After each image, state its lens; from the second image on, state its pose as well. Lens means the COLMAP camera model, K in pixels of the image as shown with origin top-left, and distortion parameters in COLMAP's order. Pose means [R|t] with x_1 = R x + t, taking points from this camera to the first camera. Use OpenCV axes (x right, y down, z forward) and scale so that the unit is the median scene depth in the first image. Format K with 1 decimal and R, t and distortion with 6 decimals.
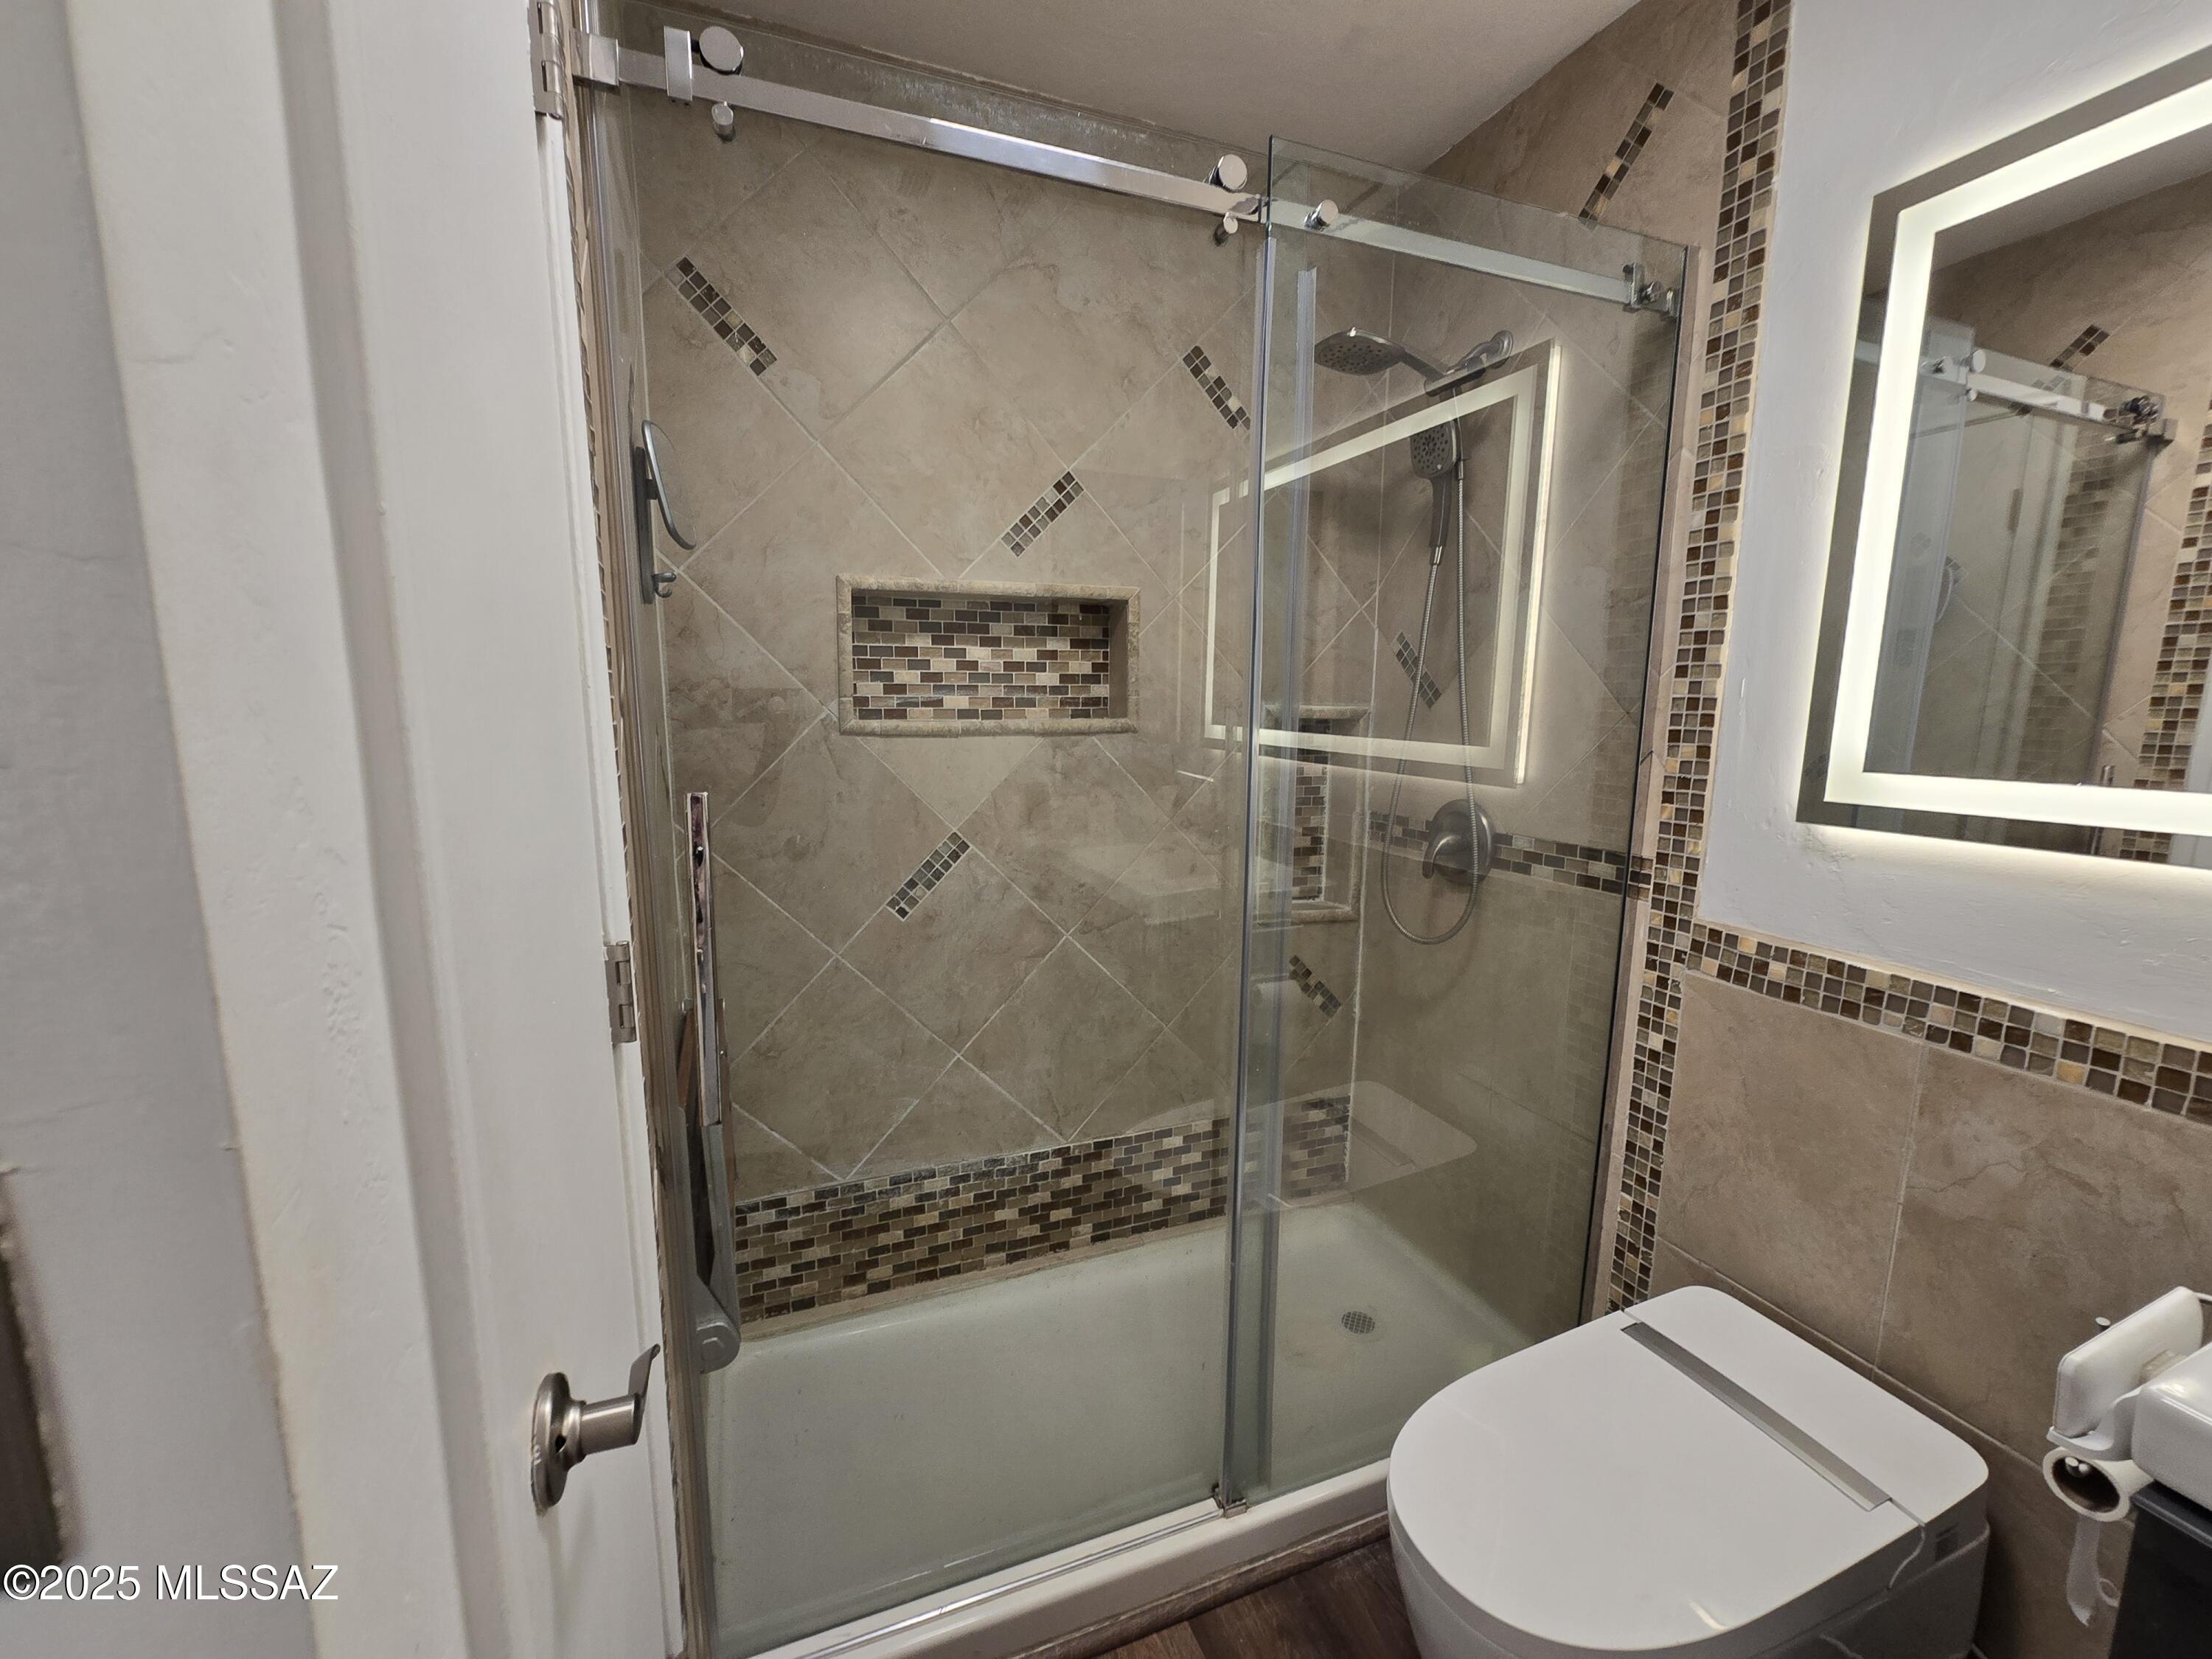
lens RADIAL K [[905.3, 0, 1095.9], [0, 905.3, 835.4], [0, 0, 1]] dist [-0.004961, -0.000423]
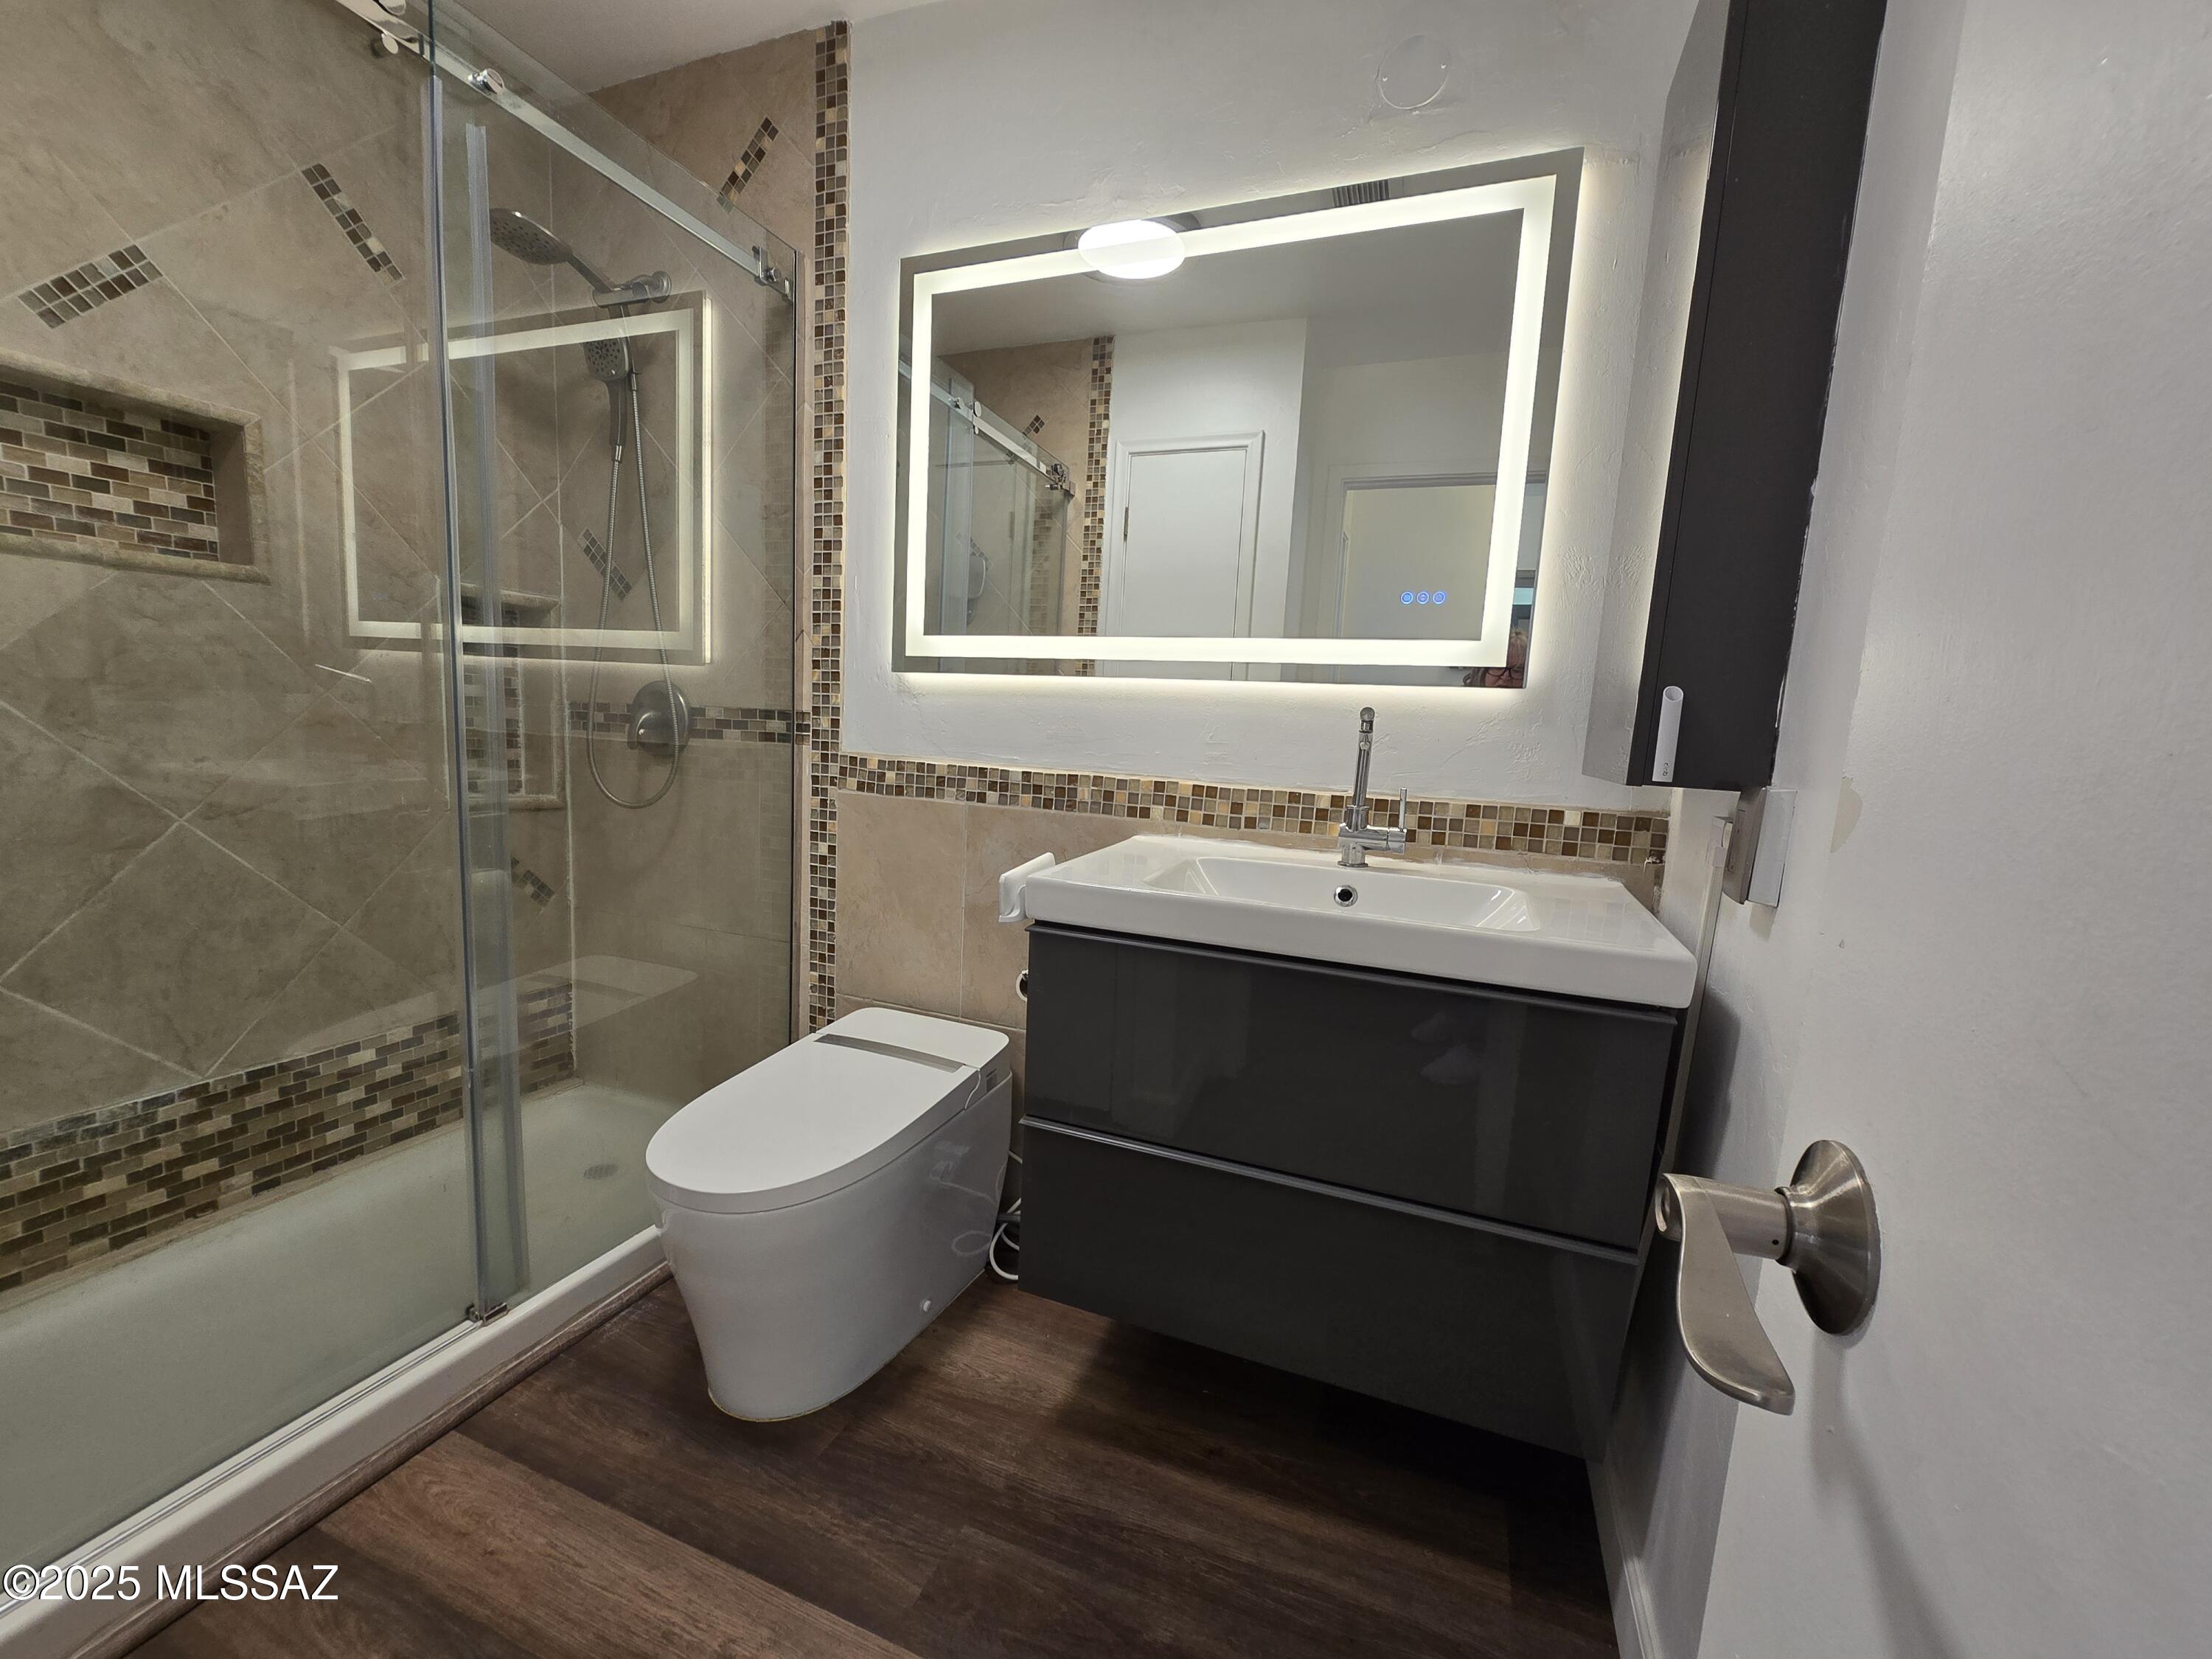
lens RADIAL K [[905.3, 0, 1095.9], [0, 905.3, 835.4], [0, 0, 1]] dist [-0.004961, -0.000423]
pose [[0.669489, -0.070949, 0.739426, -0.090236], [0.070091, 0.997021, 0.032204, 0.173572], [-0.739508, 0.030267, 0.672467, -0.182068]]
